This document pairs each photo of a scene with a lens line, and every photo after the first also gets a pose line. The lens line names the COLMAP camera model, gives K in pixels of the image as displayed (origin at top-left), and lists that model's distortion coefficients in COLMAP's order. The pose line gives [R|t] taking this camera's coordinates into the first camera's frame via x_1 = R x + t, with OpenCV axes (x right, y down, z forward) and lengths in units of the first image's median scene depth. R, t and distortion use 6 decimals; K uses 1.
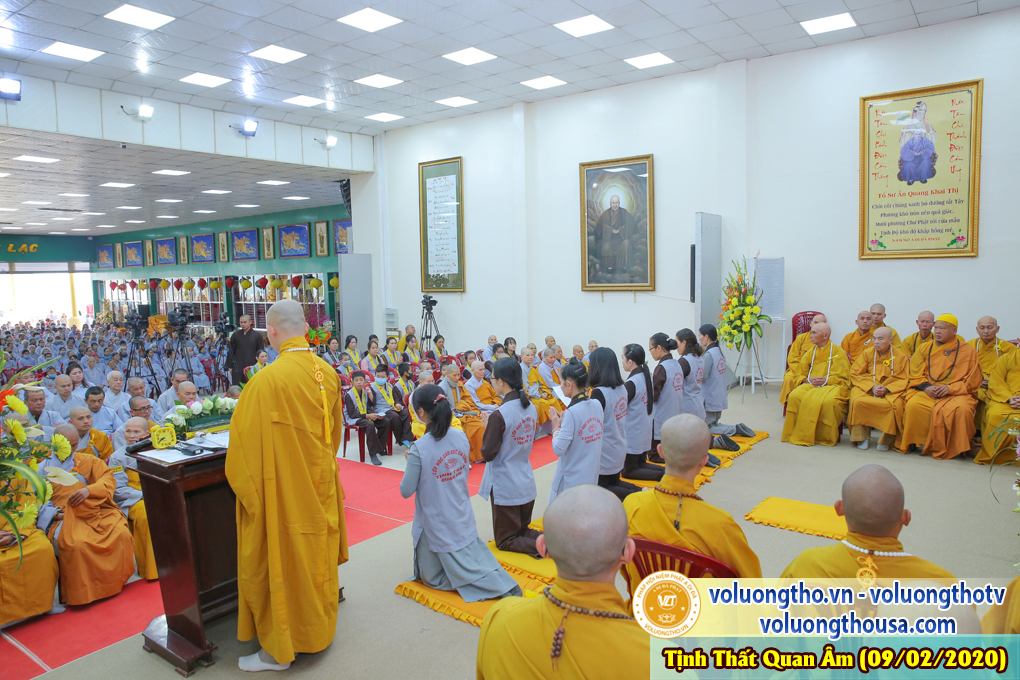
lens RADIAL K [[695.8, 0, 507.9], [0, 695.8, 337.8], [0, 0, 1]] dist [-0.111386, 0.089186]
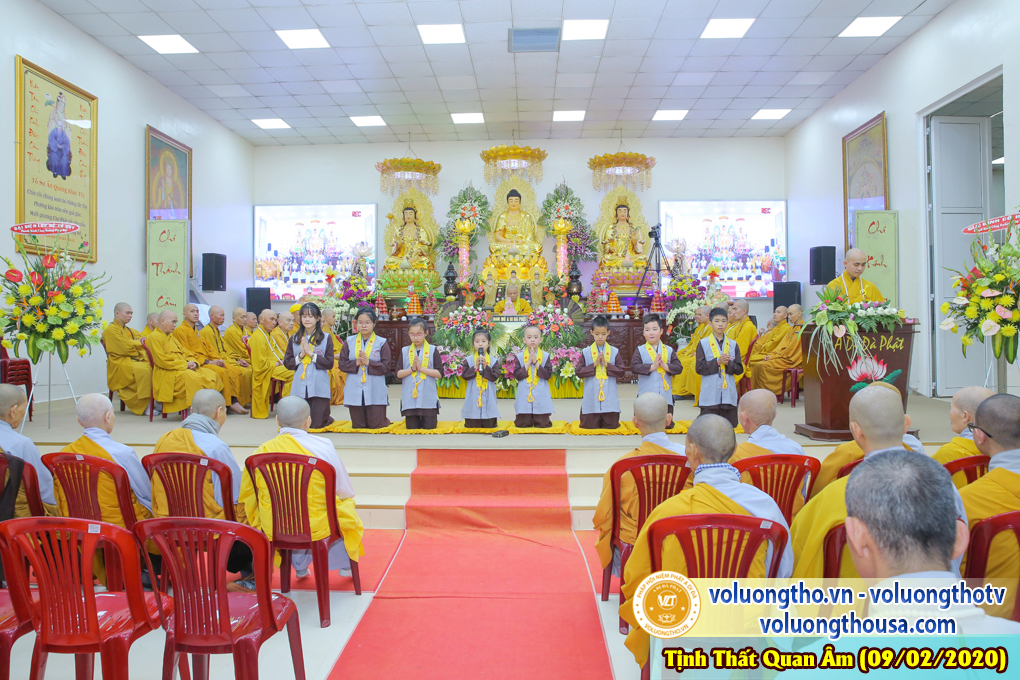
lens RADIAL K [[695.8, 0, 507.9], [0, 695.8, 337.8], [0, 0, 1]] dist [-0.111386, 0.089186]
pose [[-0.564883, 0.017017, 0.824995, -0.376811], [0.097227, 0.994196, 0.046066, 0.005933], [-0.819423, 0.106234, -0.563259, 0.775414]]
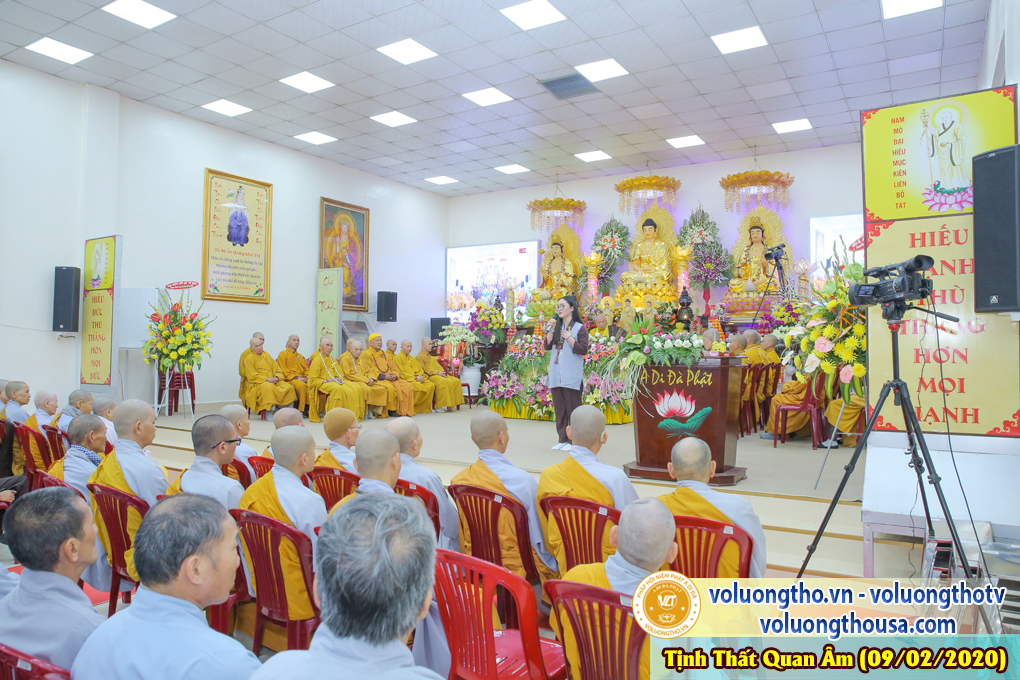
lens RADIAL K [[695.8, 0, 507.9], [0, 695.8, 337.8], [0, 0, 1]] dist [-0.111386, 0.089186]
pose [[-0.075285, 0.044217, 0.996181, -0.573297], [0.089859, 0.995253, -0.037385, 0.037376], [-0.993105, 0.086702, -0.078901, 0.443359]]
